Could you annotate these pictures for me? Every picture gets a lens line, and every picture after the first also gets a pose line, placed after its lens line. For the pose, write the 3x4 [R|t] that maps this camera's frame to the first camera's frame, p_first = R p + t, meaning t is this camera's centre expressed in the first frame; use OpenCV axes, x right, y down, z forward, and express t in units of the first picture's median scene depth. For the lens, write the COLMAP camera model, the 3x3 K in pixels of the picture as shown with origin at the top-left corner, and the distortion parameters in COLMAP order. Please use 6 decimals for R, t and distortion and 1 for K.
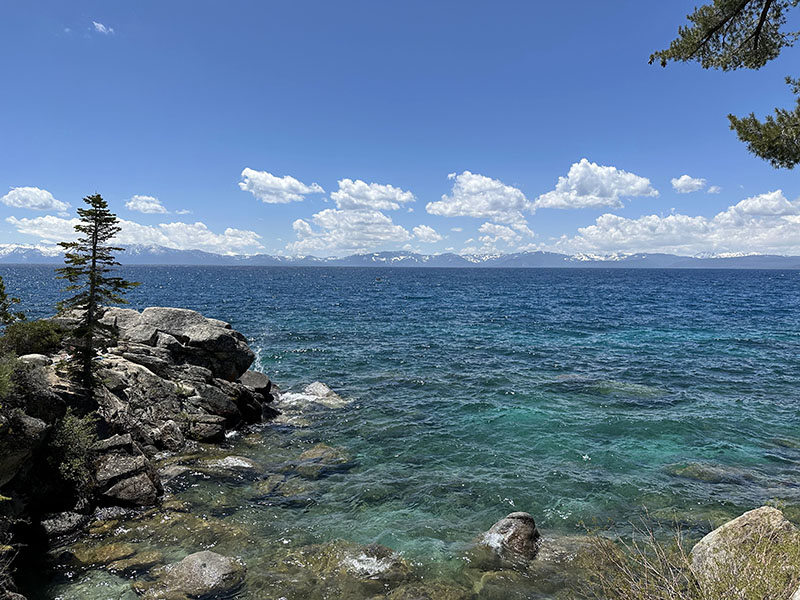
lens RADIAL K [[573.6, 0, 406.6], [0, 573.6, 306.5], [0, 0, 1]] dist [0.064309, -0.079277]
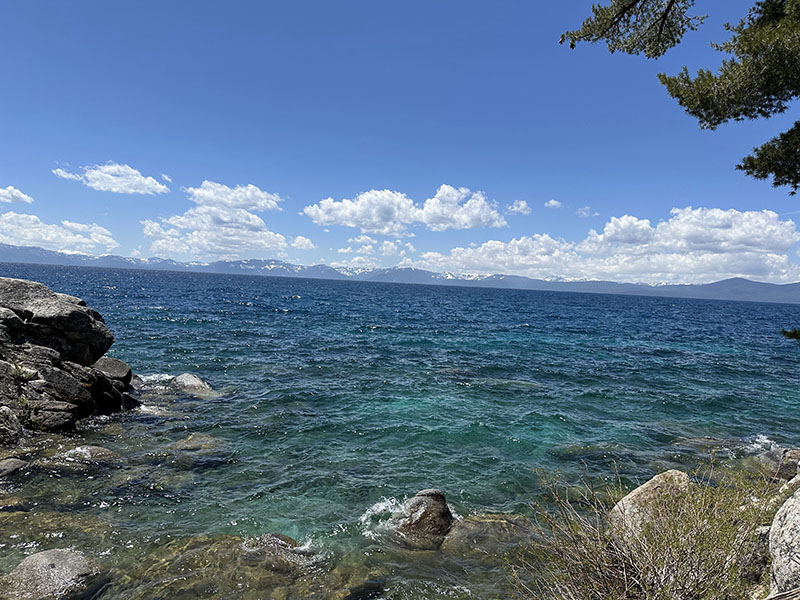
lens RADIAL K [[573.6, 0, 406.3], [0, 573.6, 304.0], [0, 0, 1]] dist [0.064309, -0.079277]
pose [[0.974397, 0.035969, 0.221937, -0.041216], [-0.029883, 0.999081, -0.030720, 0.061164], [-0.222838, 0.023301, 0.974577, 0.067536]]
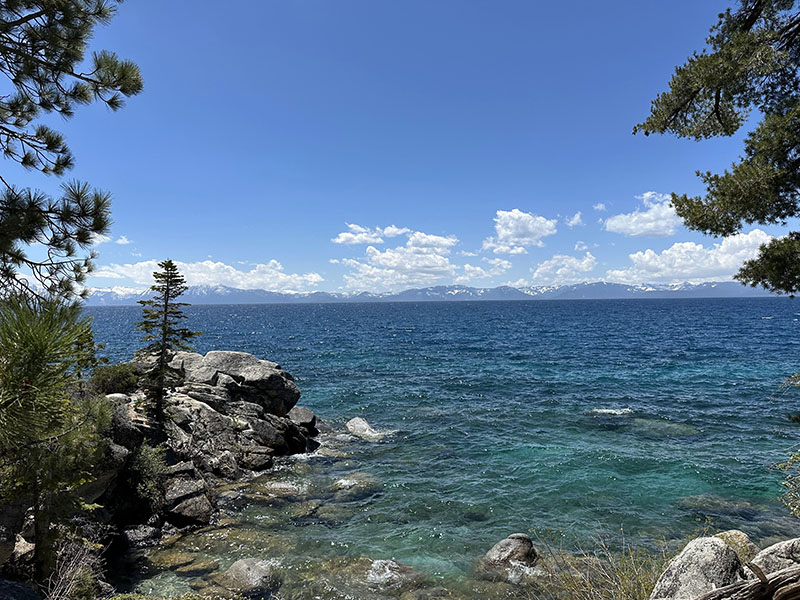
lens RADIAL K [[573.6, 0, 402.2], [0, 573.6, 308.1], [0, 0, 1]] dist [0.064309, -0.079277]
pose [[0.994427, -0.019161, -0.103673, 0.065313], [0.013252, 0.998264, -0.057388, -0.016567], [0.104593, 0.055694, 0.992954, -0.124694]]
